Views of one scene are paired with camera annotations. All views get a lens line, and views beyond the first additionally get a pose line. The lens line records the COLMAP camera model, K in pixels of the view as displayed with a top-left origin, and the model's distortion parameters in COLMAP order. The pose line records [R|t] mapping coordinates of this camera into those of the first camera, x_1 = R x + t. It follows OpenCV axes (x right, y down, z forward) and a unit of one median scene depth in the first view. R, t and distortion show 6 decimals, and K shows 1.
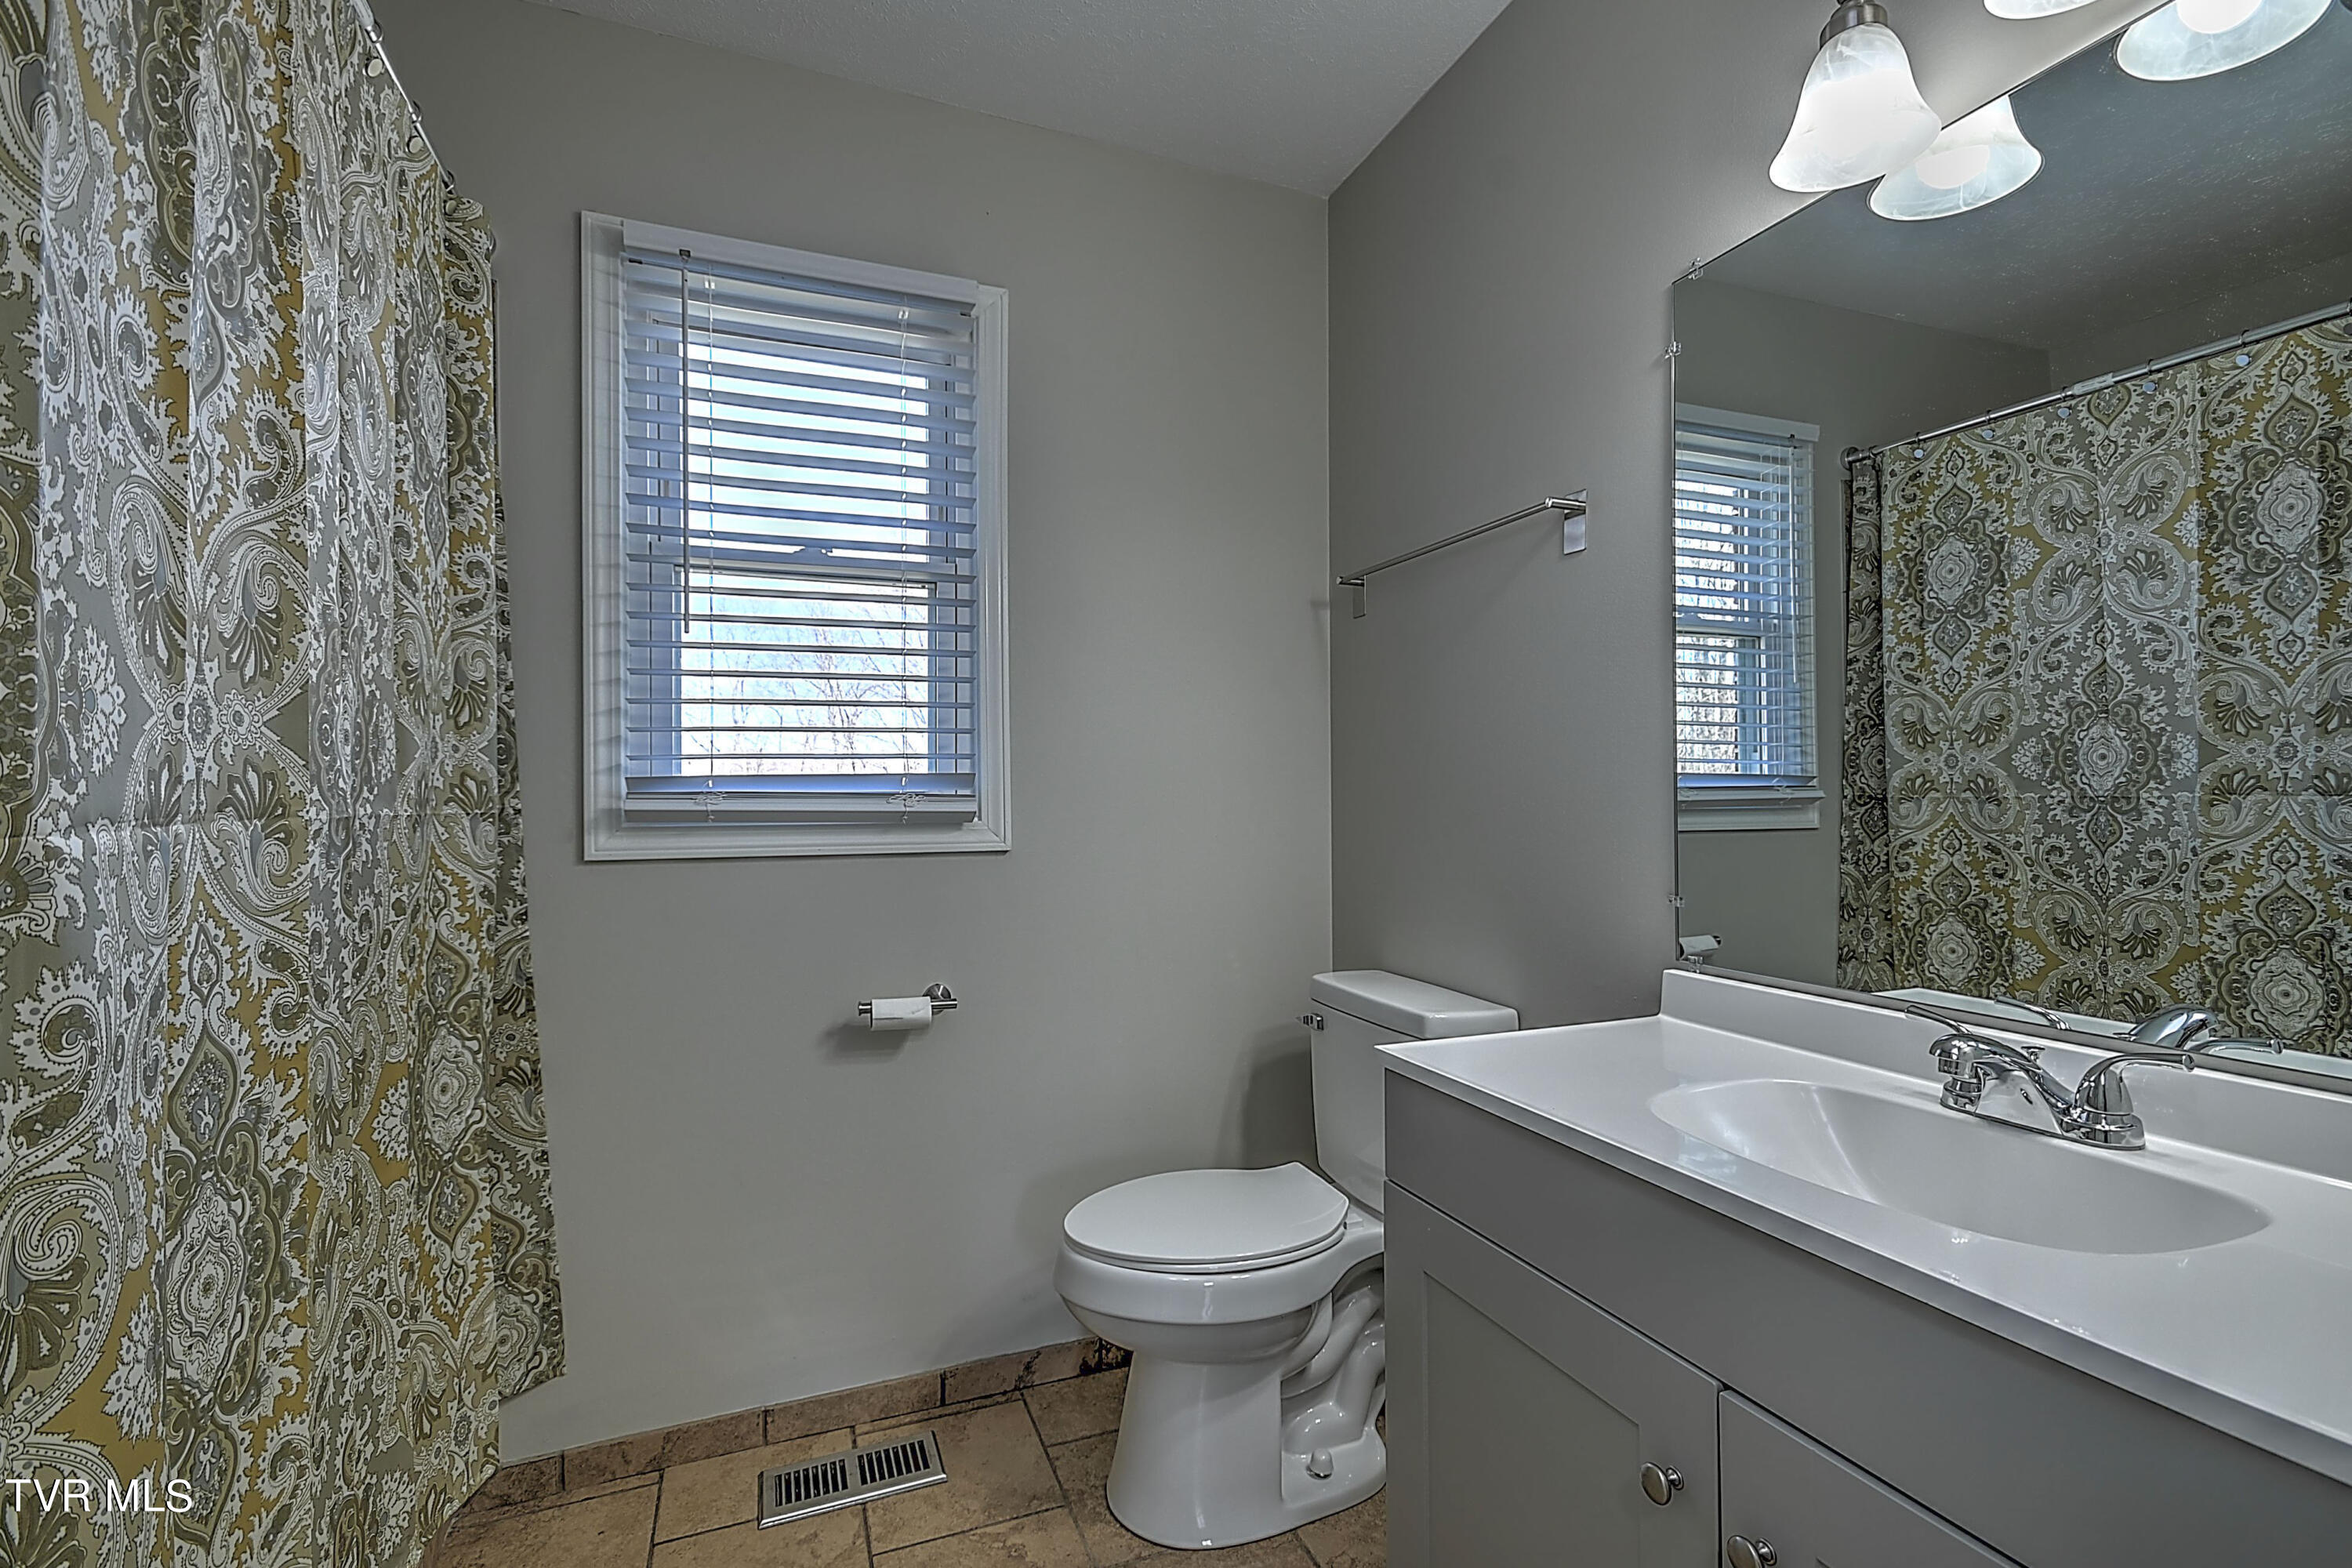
lens RADIAL K [[1029.3, 0, 1188.2], [0, 1029.3, 786.3], [0, 0, 1]] dist [0.020505, -0.011852]
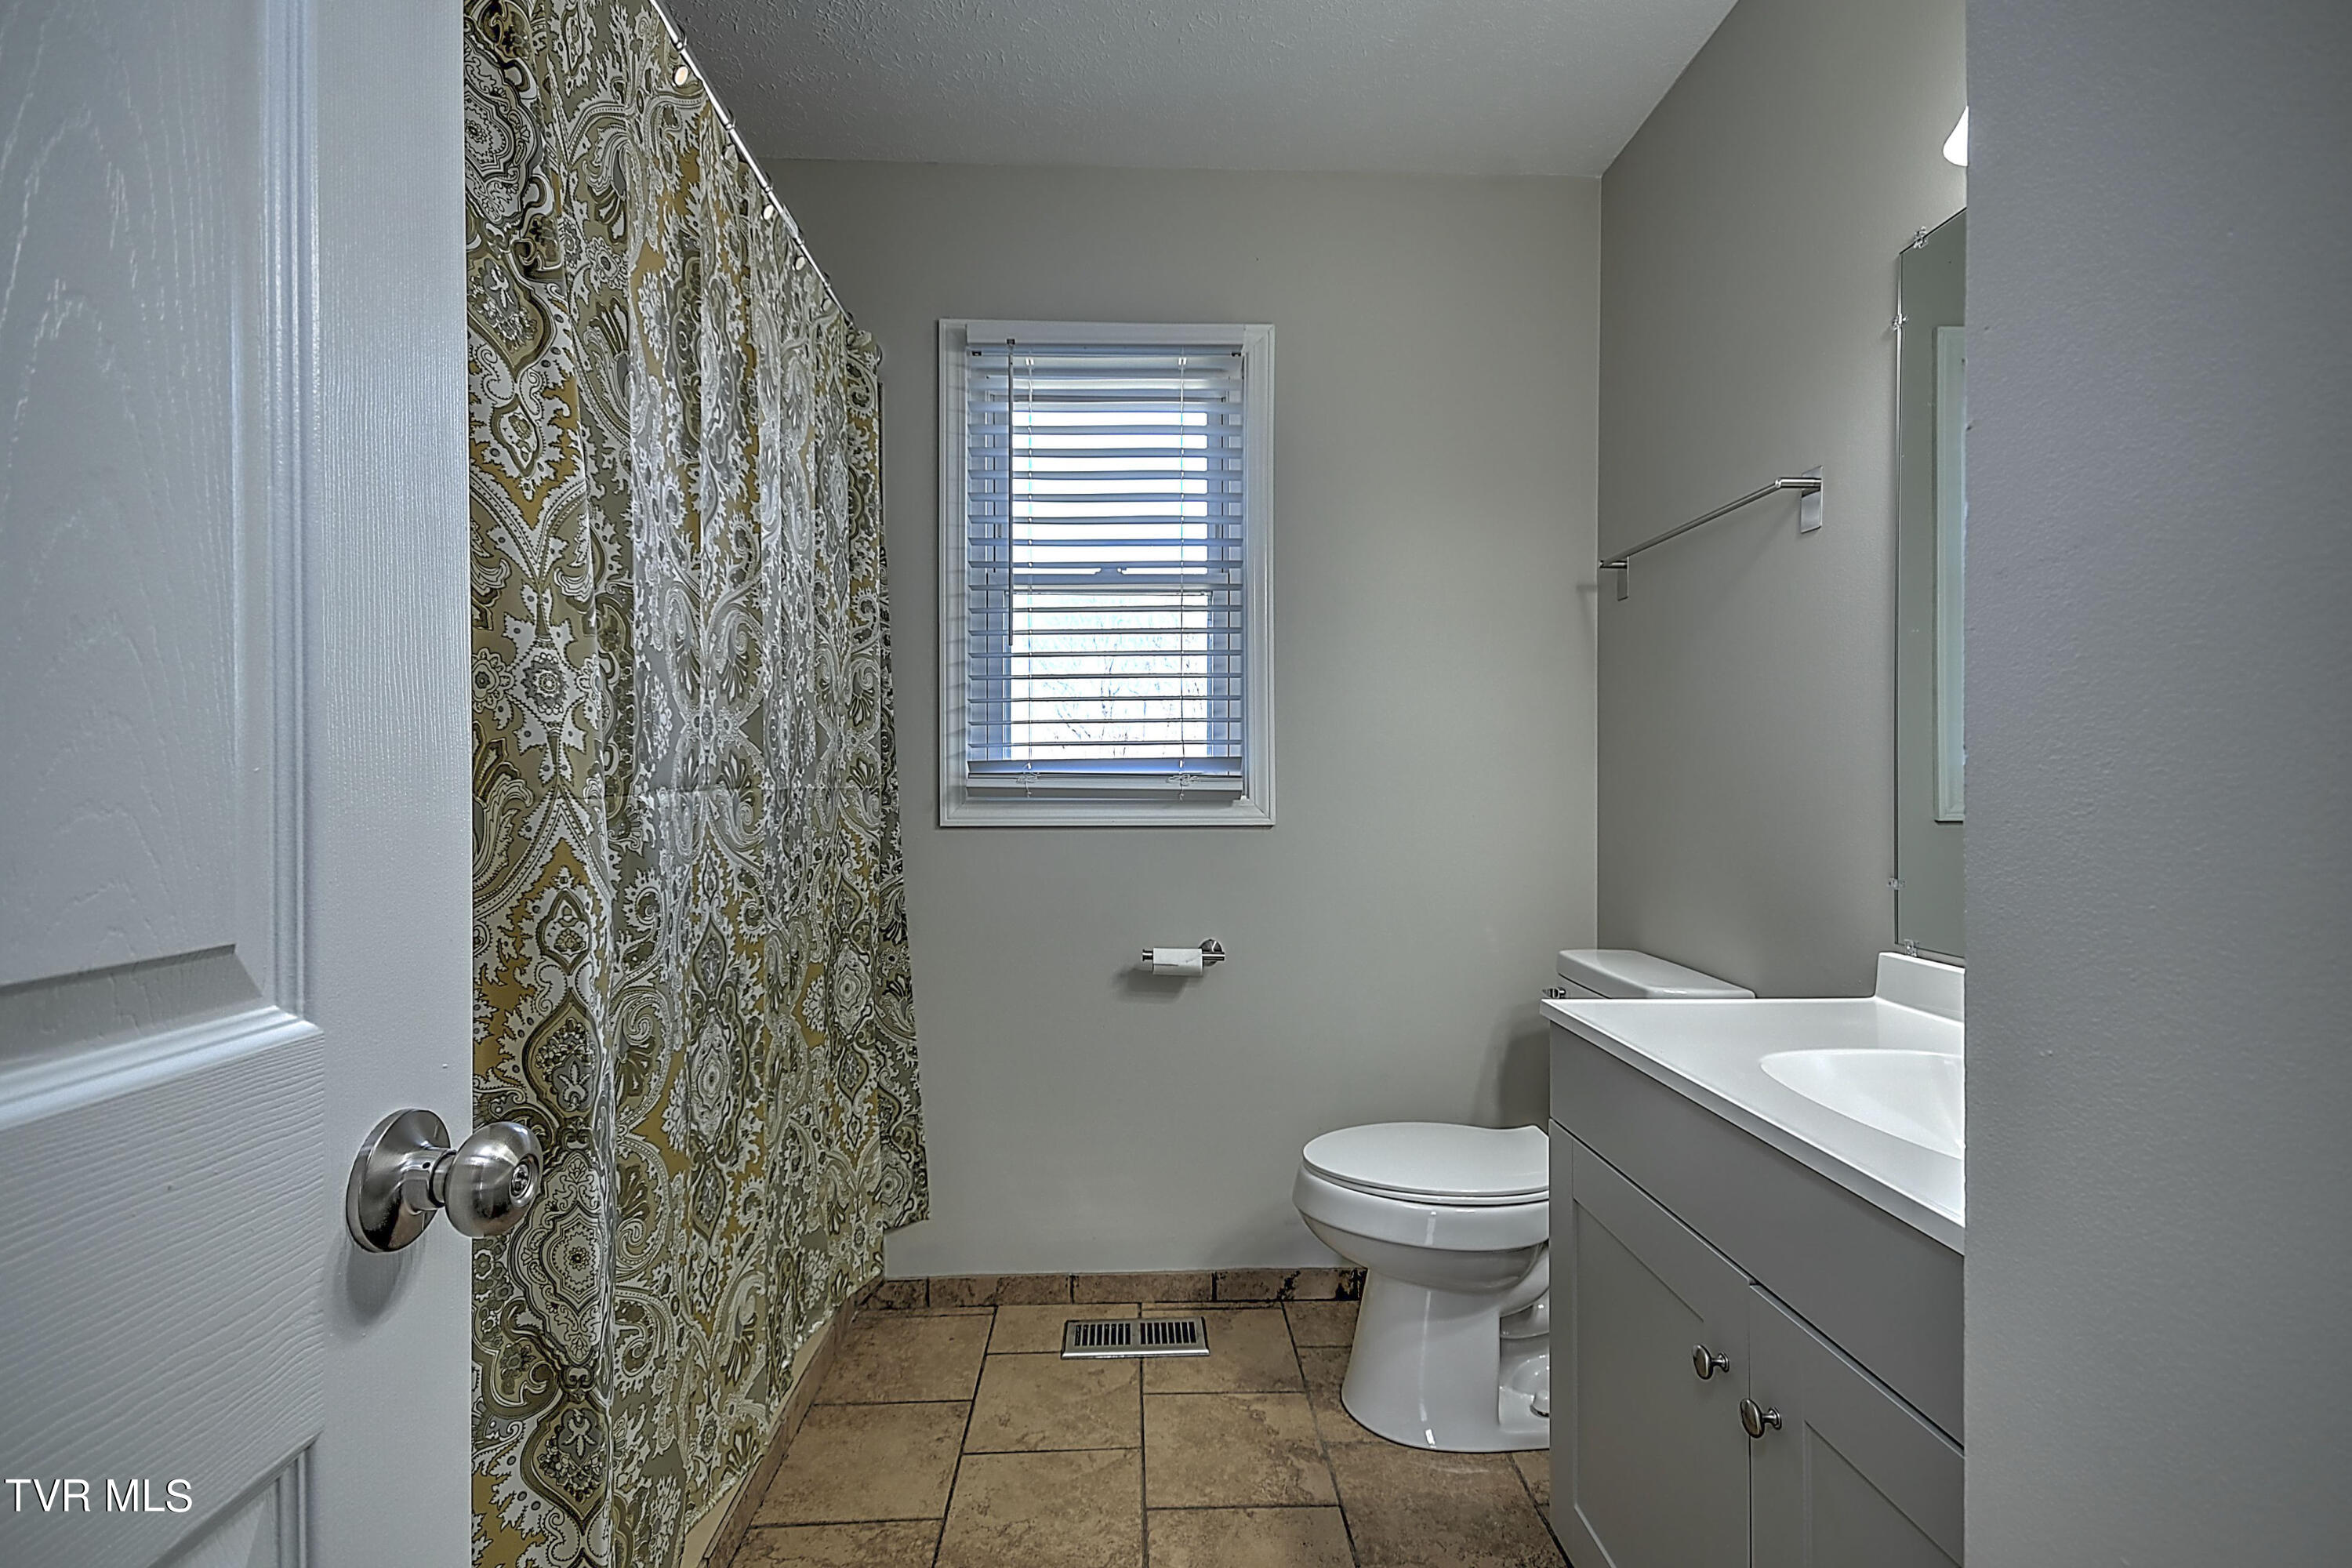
lens RADIAL K [[1072.5, 0, 1195.7], [0, 1072.5, 780.4], [0, 0, 1]] dist [0.014913, -0.003407]
pose [[0.946440, 0.003134, -0.322863, 0.156040], [0.000114, 0.999950, 0.010041, 0.001477], [0.322879, -0.009540, 0.946392, -0.171641]]
